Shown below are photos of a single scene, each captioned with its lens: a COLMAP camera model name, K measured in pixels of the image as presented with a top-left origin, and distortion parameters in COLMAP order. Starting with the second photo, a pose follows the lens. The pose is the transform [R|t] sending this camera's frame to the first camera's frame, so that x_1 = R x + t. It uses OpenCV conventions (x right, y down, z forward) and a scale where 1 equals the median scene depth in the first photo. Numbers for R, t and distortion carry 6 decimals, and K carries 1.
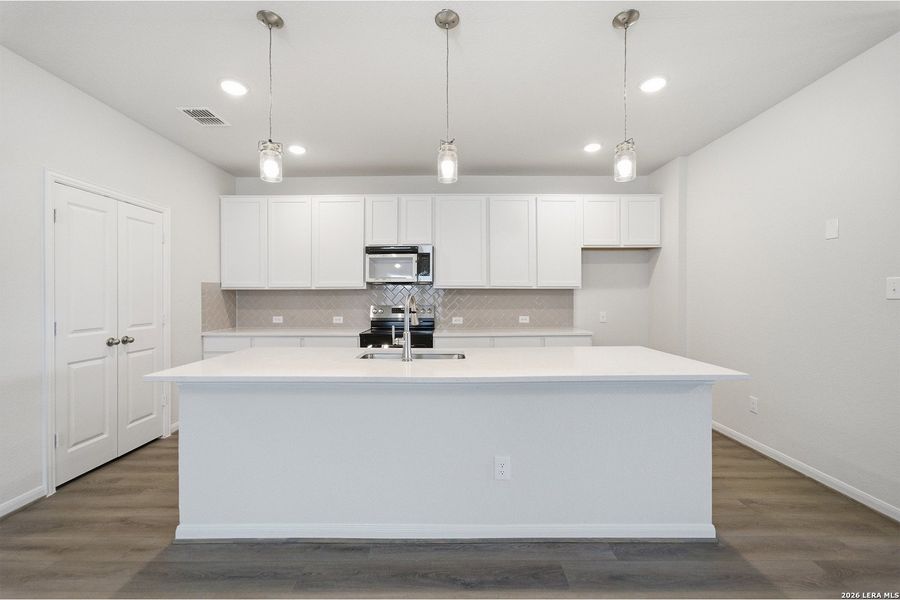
lens RADIAL K [[366.4, 0, 450.0], [0, 366.4, 300.0], [0, 0, 1]] dist [-0.001088, -0.000063]
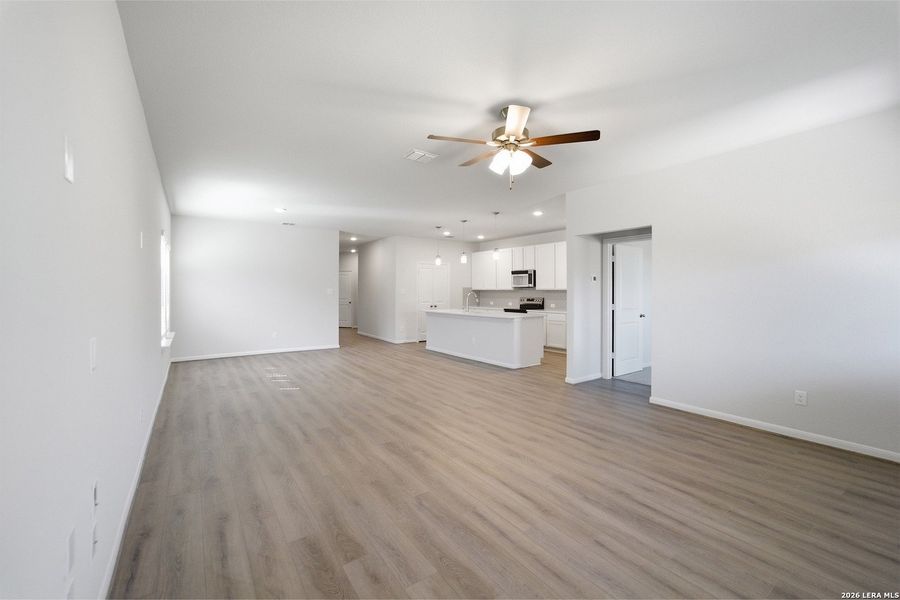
lens RADIAL K [[380.2, 0, 450.1], [0, 380.2, 291.9], [0, 0, 1]] dist [0.000238, -0.000112]
pose [[0.553849, 0.000491, -0.832617, 1.516544], [-0.003843, 0.999991, -0.001966, -0.013818], [0.832609, 0.004289, 0.553845, -0.620563]]
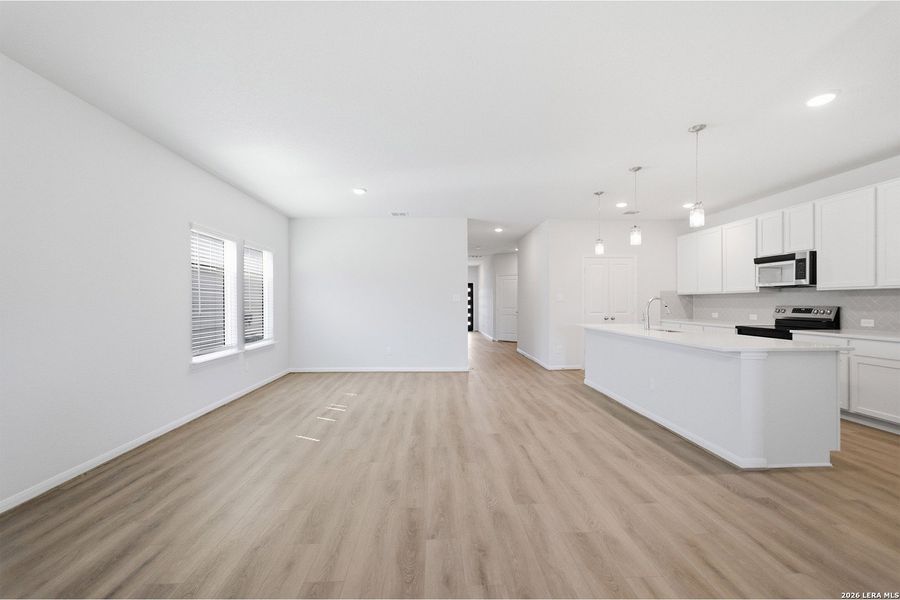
lens RADIAL K [[390.0, 0, 450.0], [0, 390.0, 300.0], [0, 0, 1]] dist [0.041986, -0.000088]
pose [[0.056423, -0.000281, -0.998407, 1.064735], [0.002823, 0.999996, -0.000122, -0.007486], [0.998403, -0.002812, 0.056424, -0.112481]]
